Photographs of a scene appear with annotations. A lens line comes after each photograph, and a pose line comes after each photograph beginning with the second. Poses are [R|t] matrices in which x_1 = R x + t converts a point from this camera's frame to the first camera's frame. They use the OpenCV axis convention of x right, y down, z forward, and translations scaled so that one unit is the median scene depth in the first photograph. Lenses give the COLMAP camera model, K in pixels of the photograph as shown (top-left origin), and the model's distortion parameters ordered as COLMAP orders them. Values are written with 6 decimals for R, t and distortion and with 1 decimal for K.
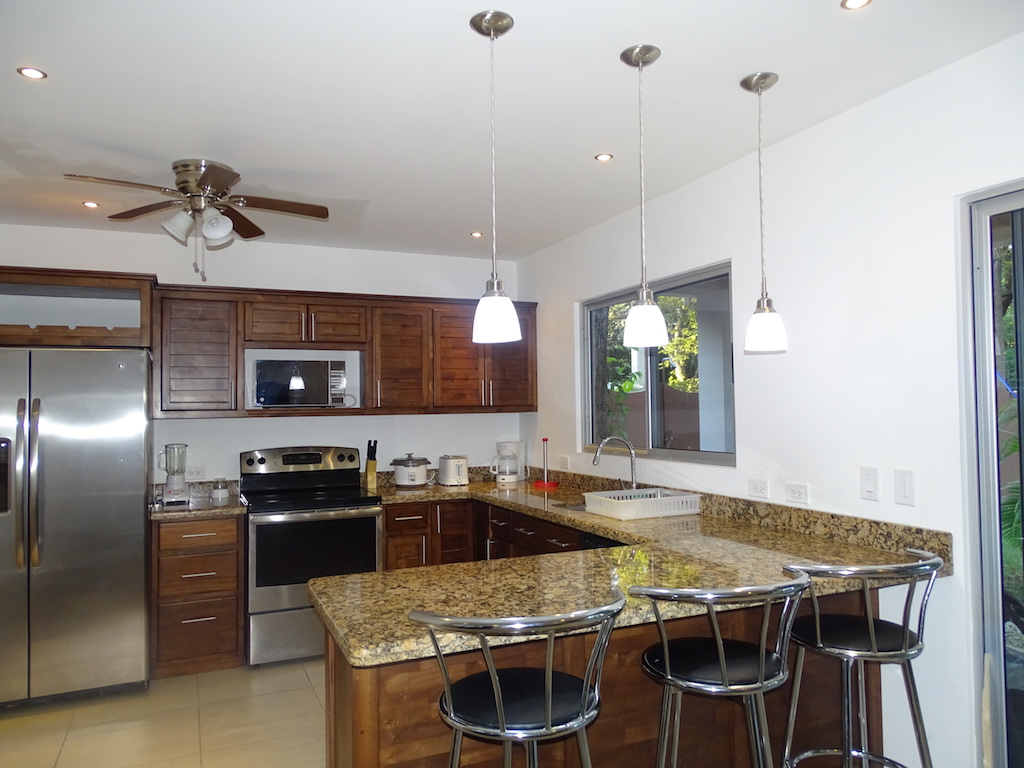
lens RADIAL K [[744.8, 0, 495.1], [0, 744.8, 383.0], [0, 0, 1]] dist [0.018013, -0.008110]
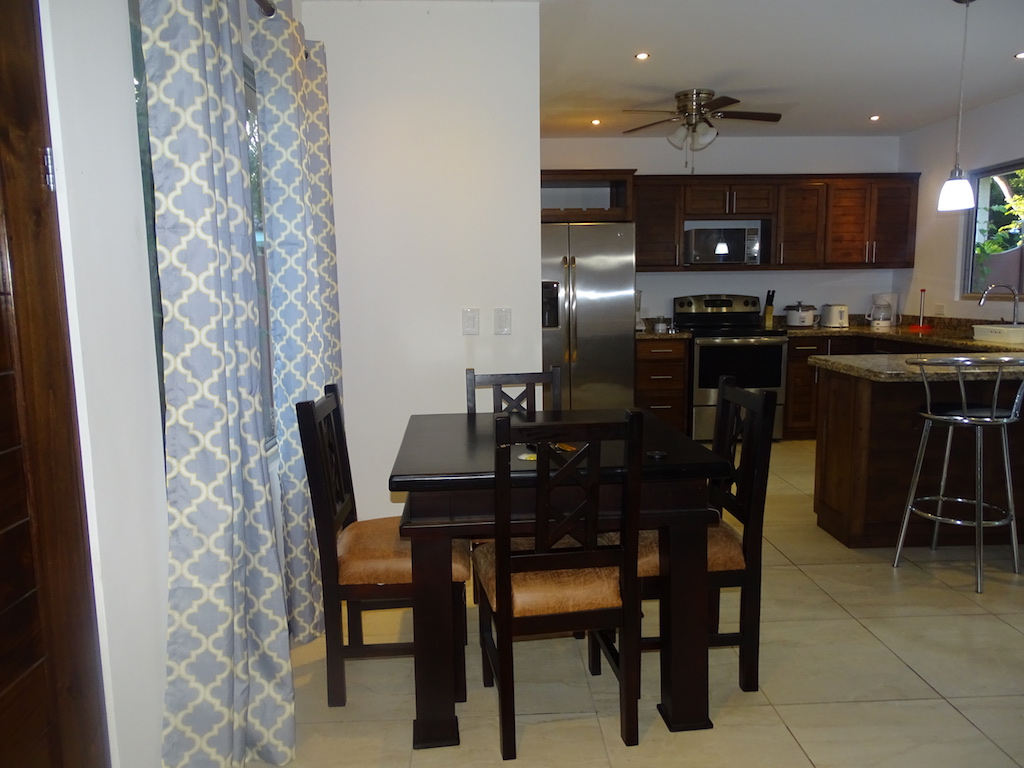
lens RADIAL K [[744.8, 0, 495.1], [0, 744.8, 383.0], [0, 0, 1]] dist [0.018013, -0.008110]
pose [[0.934760, 0.049691, -0.351788, -0.150674], [0.009999, 0.986099, 0.165858, 0.015950], [0.355139, -0.158555, 0.921269, -0.398269]]
